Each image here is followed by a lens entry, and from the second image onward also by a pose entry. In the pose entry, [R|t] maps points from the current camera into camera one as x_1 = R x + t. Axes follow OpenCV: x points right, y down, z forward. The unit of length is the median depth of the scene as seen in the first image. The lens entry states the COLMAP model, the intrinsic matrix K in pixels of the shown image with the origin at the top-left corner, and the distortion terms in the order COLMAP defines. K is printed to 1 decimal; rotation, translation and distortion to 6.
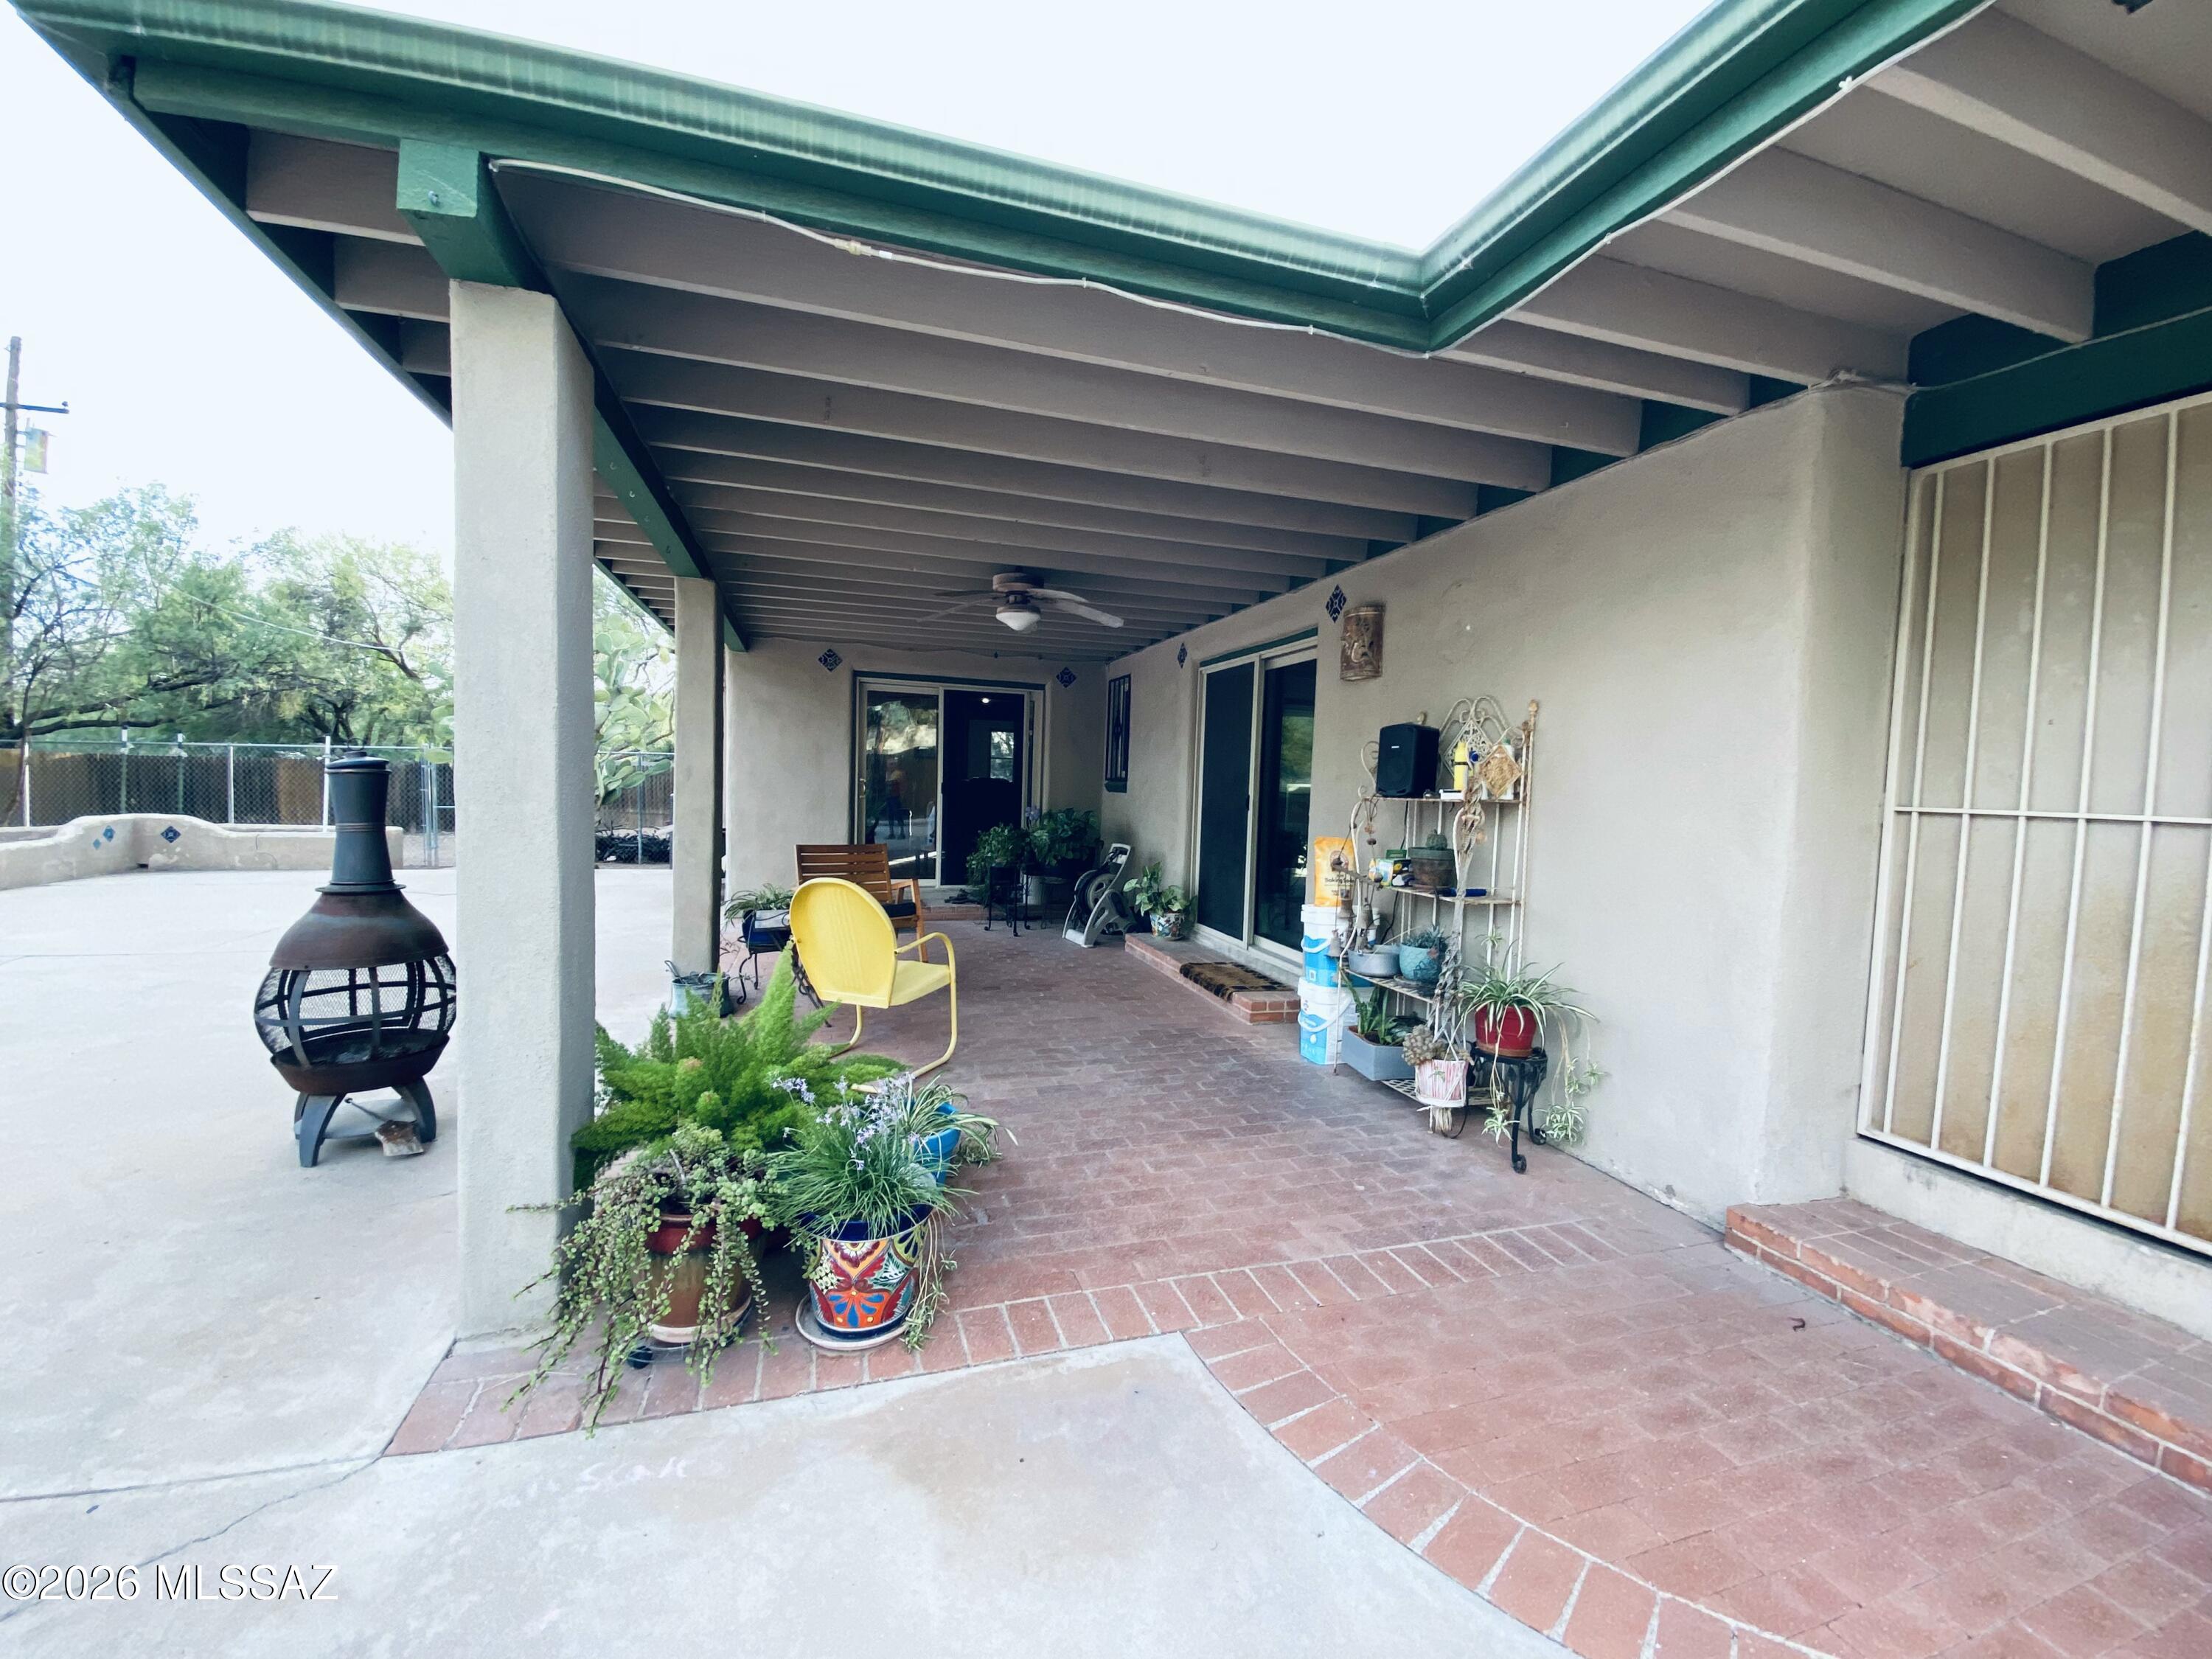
lens RADIAL K [[900.0, 0, 1113.9], [0, 900.0, 813.4], [0, 0, 1]] dist [-0.016661, -0.004501]
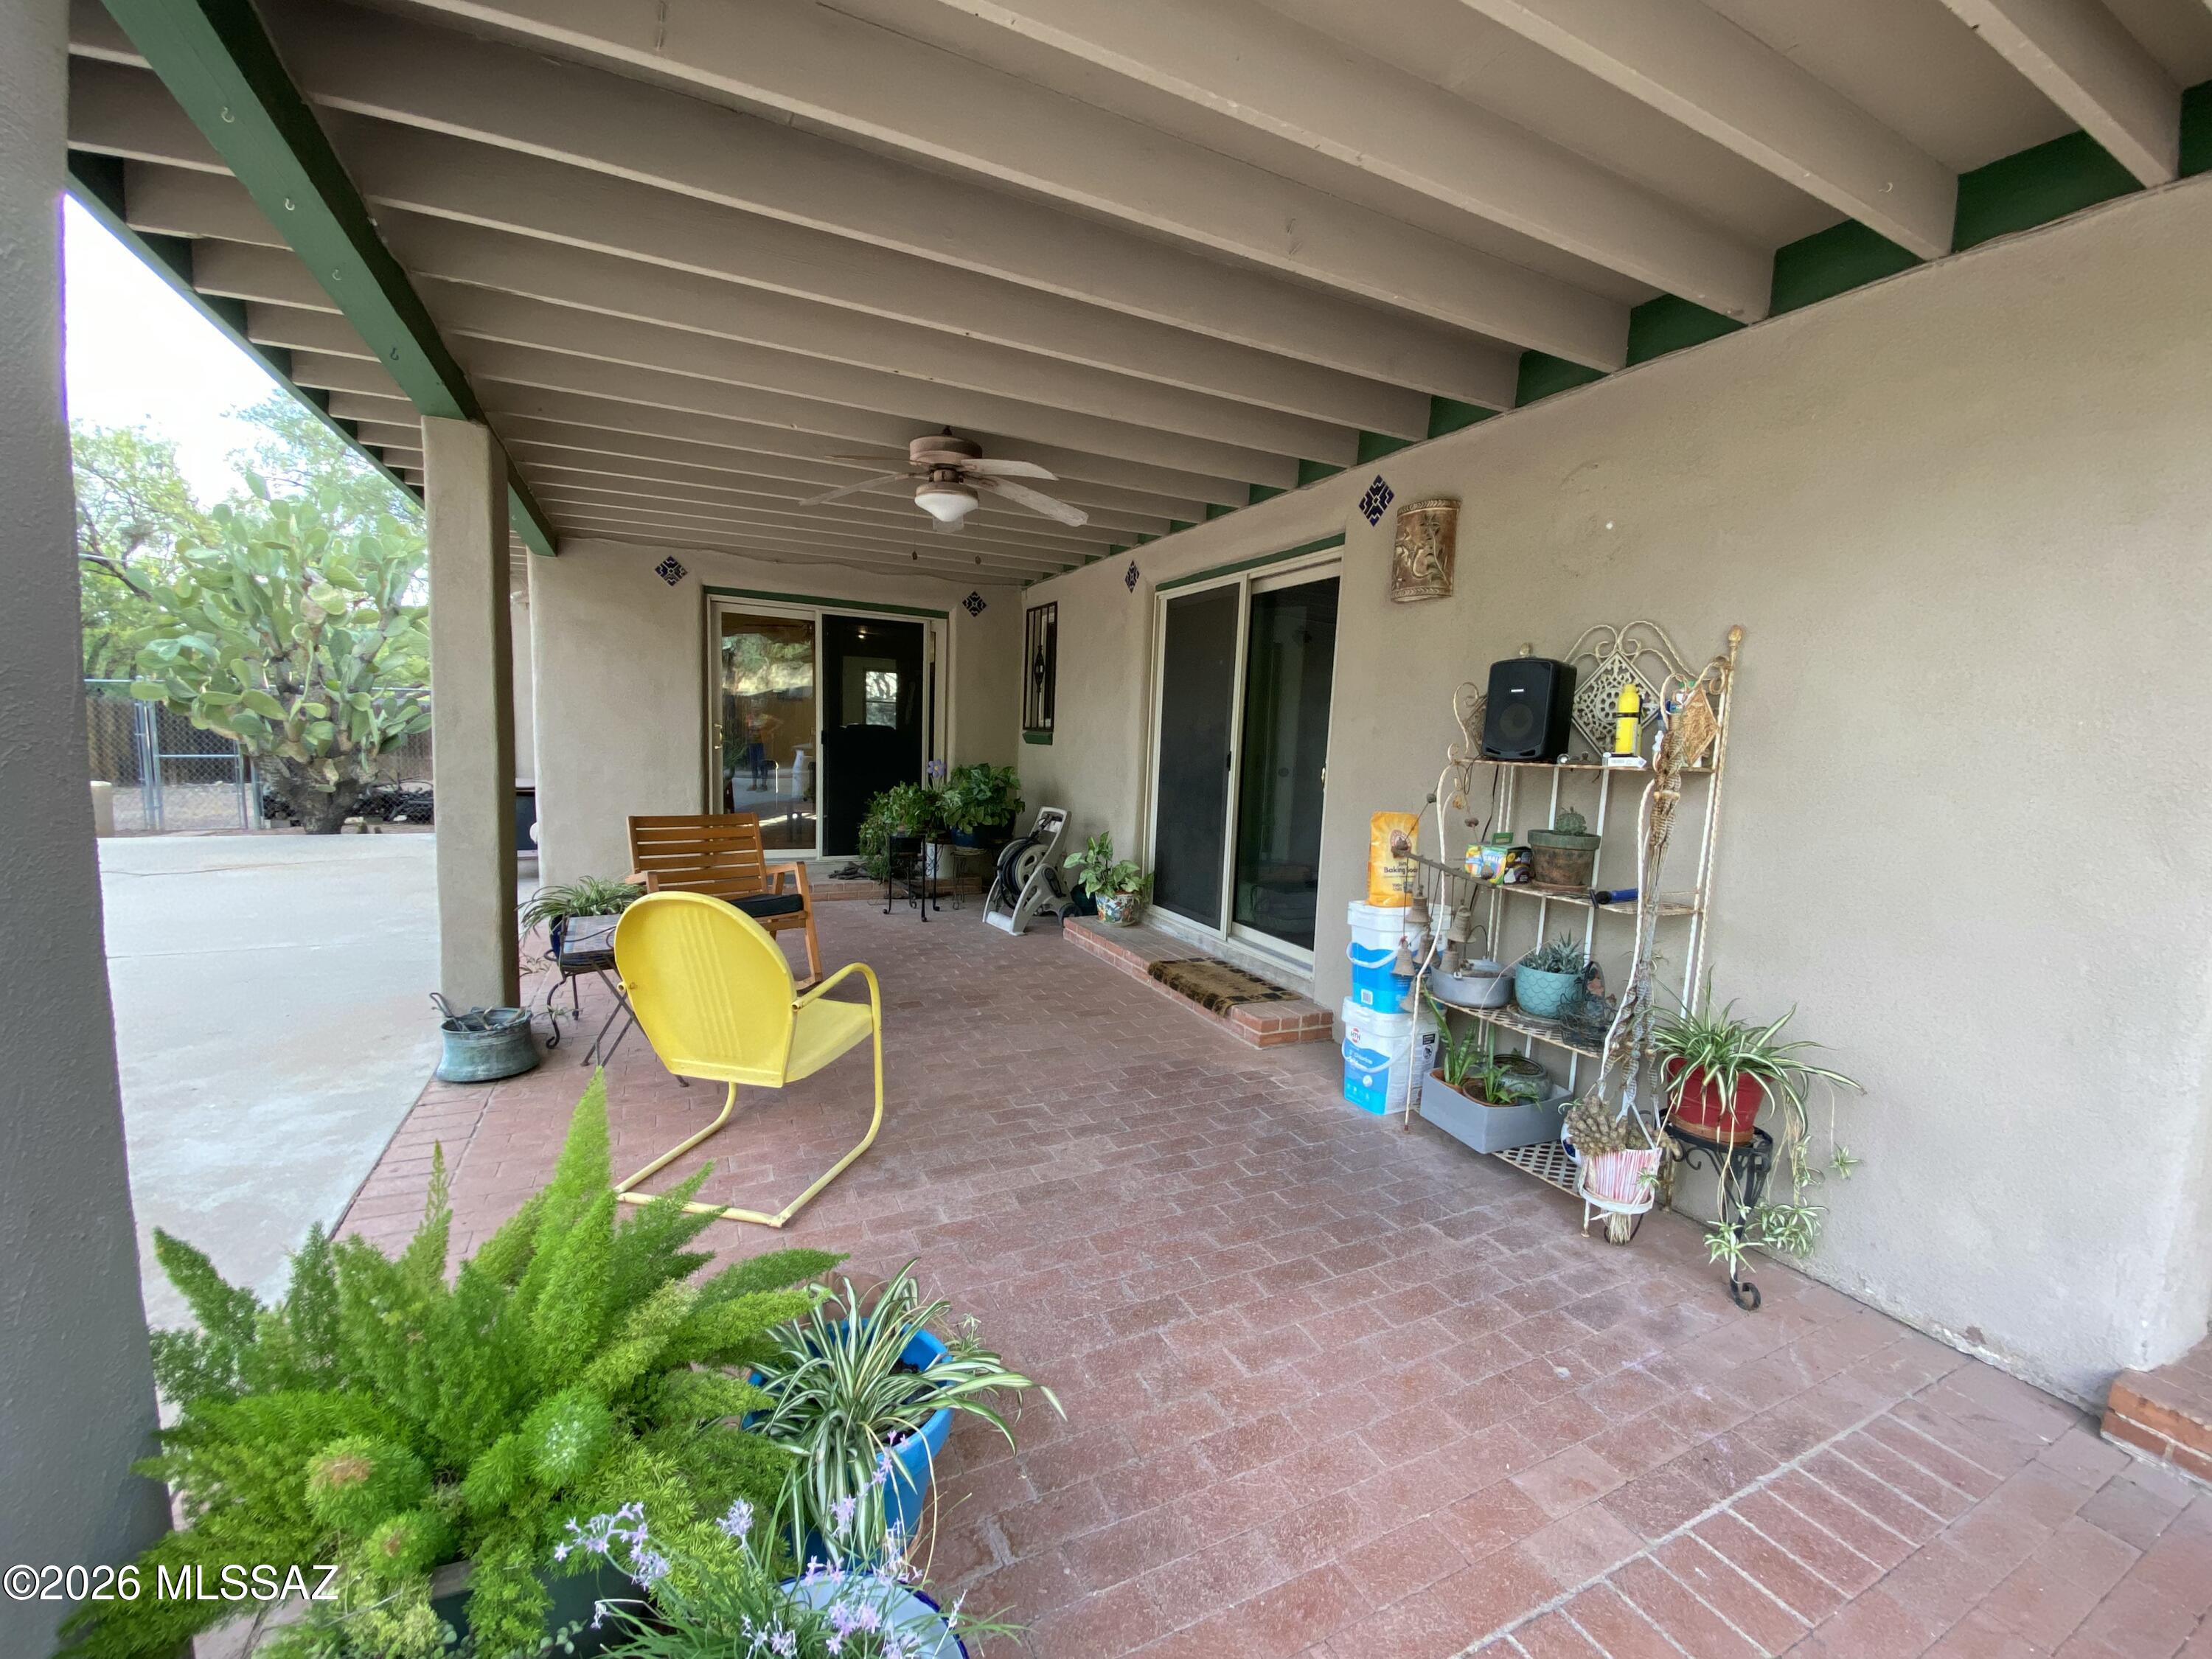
lens RADIAL K [[900.0, 0, 1118.5], [0, 900.0, 824.8], [0, 0, 1]] dist [-0.016661, -0.004501]
pose [[0.988805, -0.007262, 0.149040, -0.086391], [-0.003460, 0.997430, 0.071559, -0.014501], [-0.149177, -0.071274, 0.986239, 0.277269]]
